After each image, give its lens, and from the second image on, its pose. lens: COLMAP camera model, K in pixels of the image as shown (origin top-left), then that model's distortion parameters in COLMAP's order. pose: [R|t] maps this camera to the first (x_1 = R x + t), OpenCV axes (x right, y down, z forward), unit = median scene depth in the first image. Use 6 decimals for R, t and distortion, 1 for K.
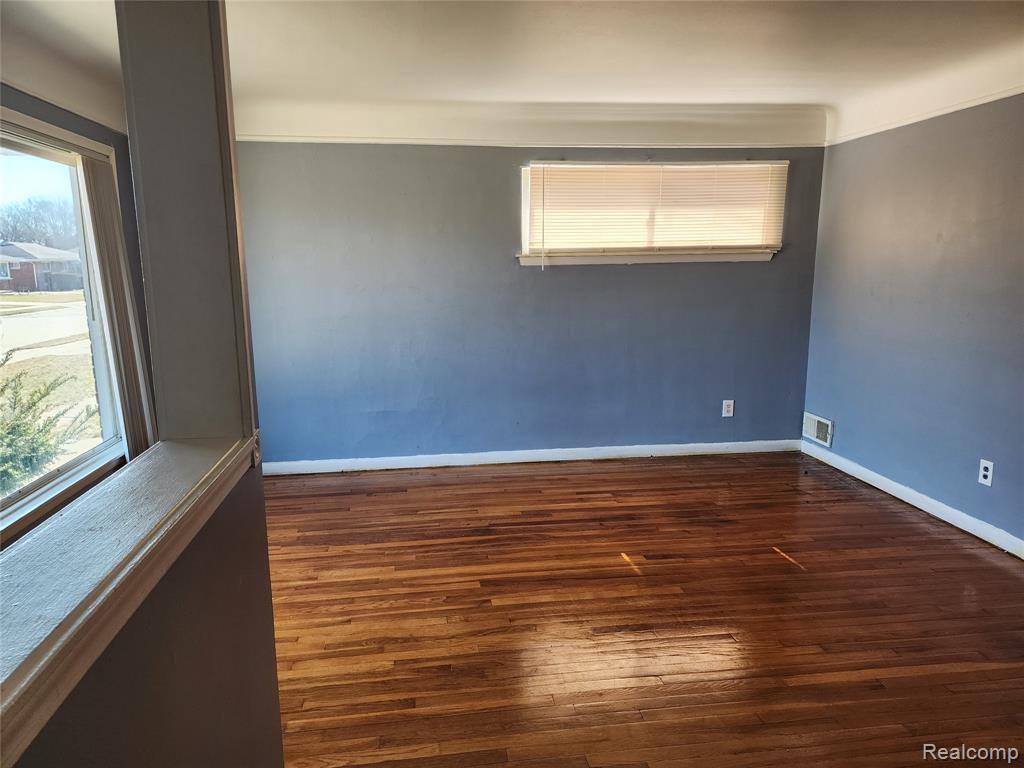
lens RADIAL K [[687.1, 0, 506.1], [0, 687.1, 384.1], [0, 0, 1]] dist [0.077051, -0.073820]
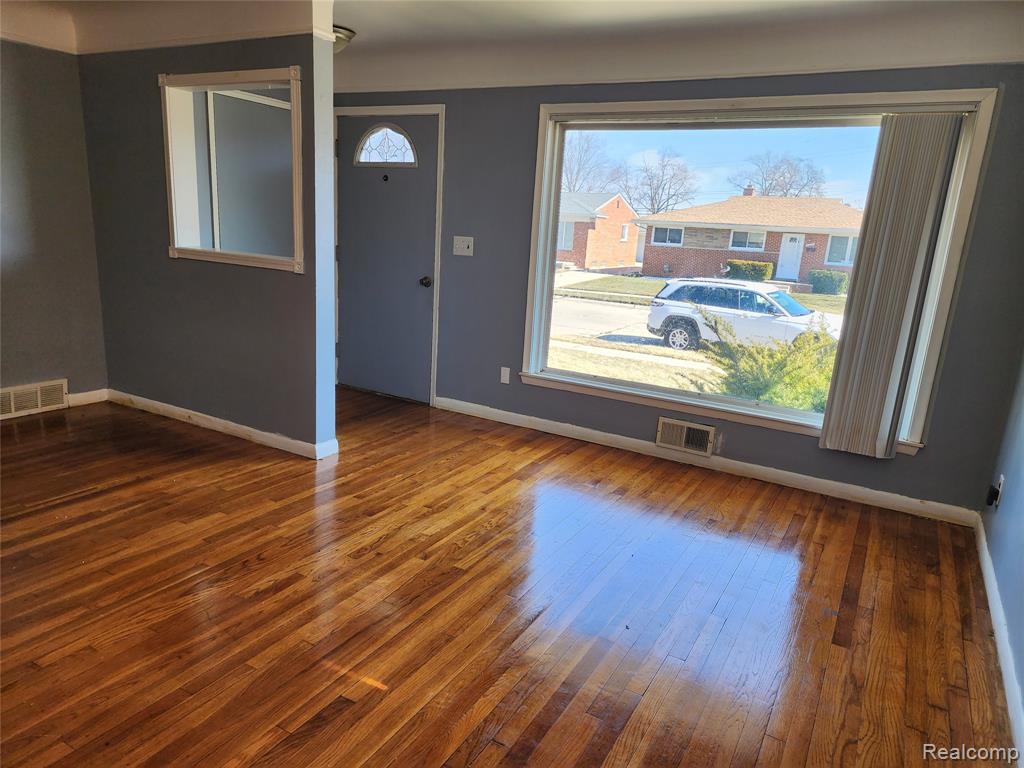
lens RADIAL K [[687.1, 0, 513.0], [0, 687.1, 397.5], [0, 0, 1]] dist [0.077051, -0.073820]
pose [[-0.602396, 0.165431, -0.780866, 0.445323], [-0.199388, 0.916086, 0.347895, -0.182574], [0.772893, 0.365266, -0.518861, 1.096719]]
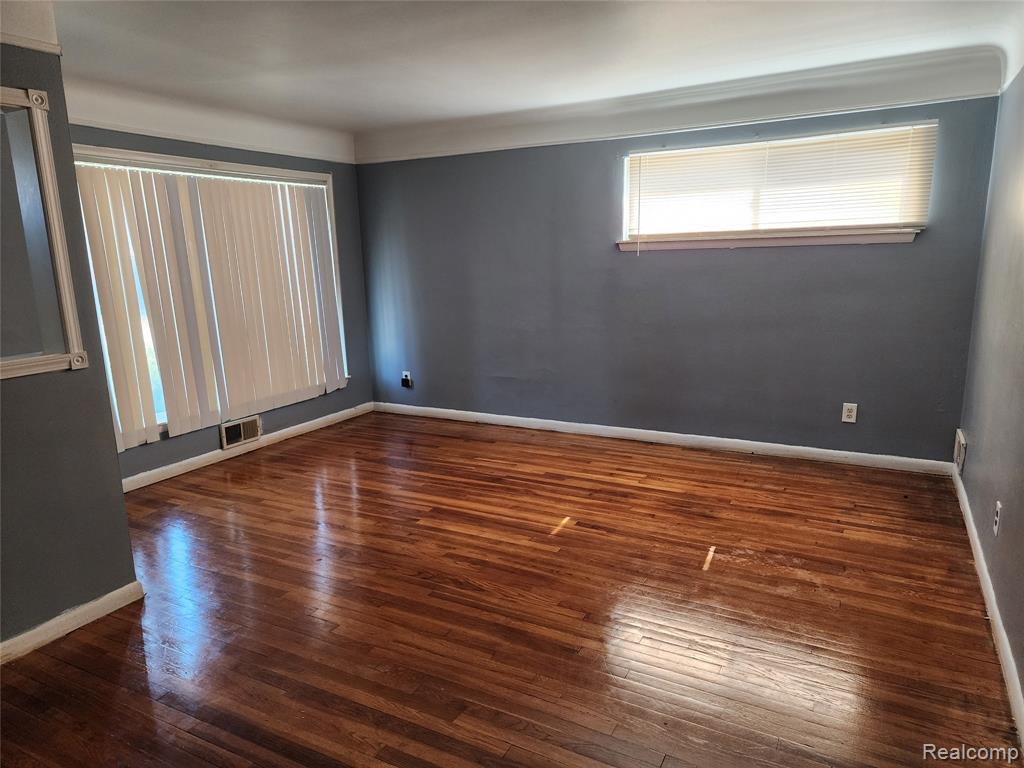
lens RADIAL K [[687.1, 0, 501.4], [0, 687.1, 392.5], [0, 0, 1]] dist [0.077051, -0.073820]
pose [[0.807468, 0.109542, -0.579651, 0.592426], [-0.085186, 0.993961, 0.069172, -0.017572], [0.583728, -0.006476, 0.811924, 0.037631]]
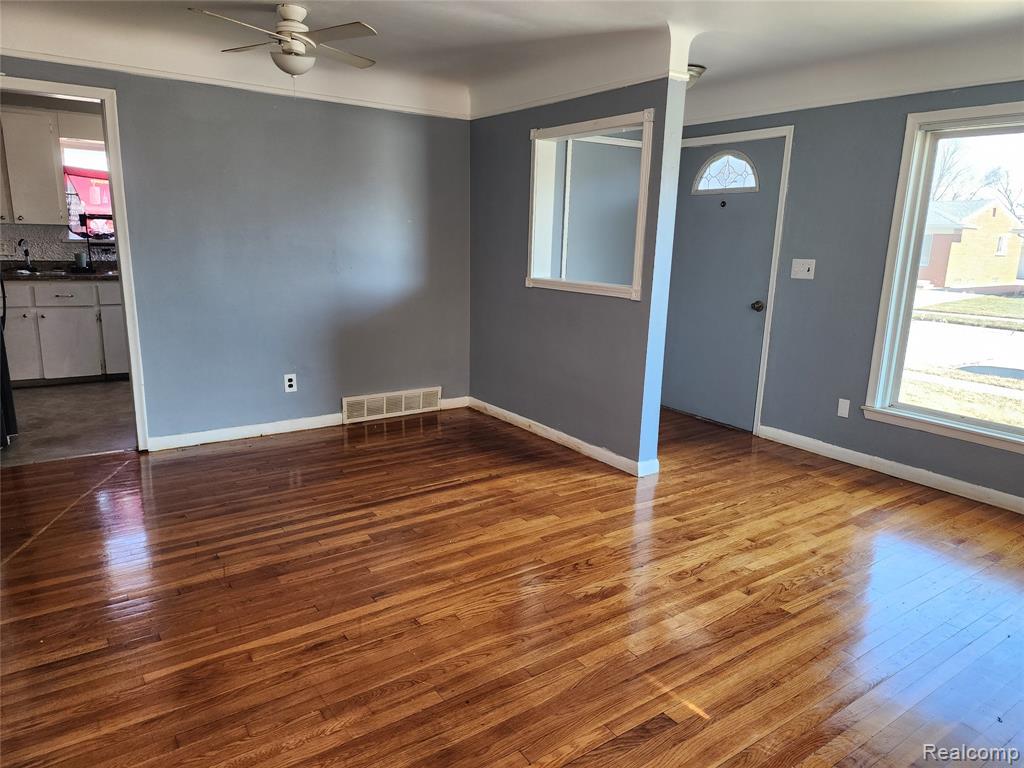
lens RADIAL K [[687.1, 0, 519.2], [0, 687.1, 385.8], [0, 0, 1]] dist [0.077051, -0.073820]
pose [[-0.884025, 0.086246, -0.459414, 0.473306], [-0.103486, 0.922332, 0.372283, -0.190182], [0.455840, 0.376650, -0.806440, 1.094948]]
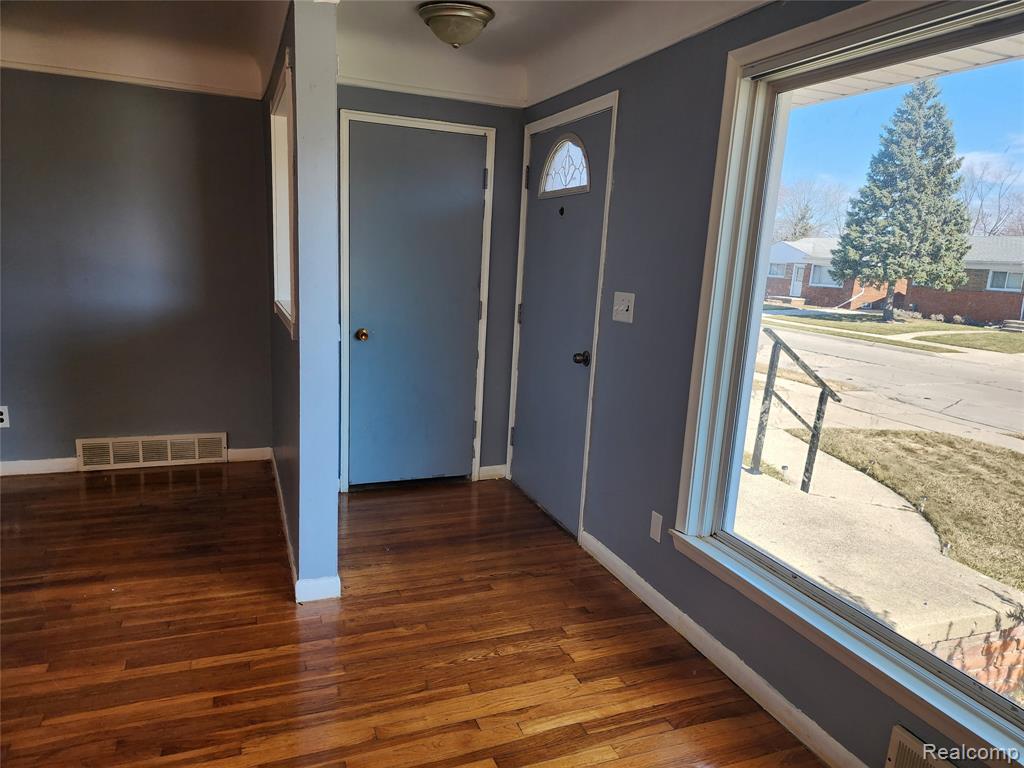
lens RADIAL K [[687.1, 0, 512.3], [0, 687.1, 395.1], [0, 0, 1]] dist [0.077051, -0.073820]
pose [[-0.967590, 0.006689, -0.252438, -0.158838], [-0.090210, 0.924533, 0.370271, -0.168514], [0.235865, 0.381042, -0.893966, 0.993605]]
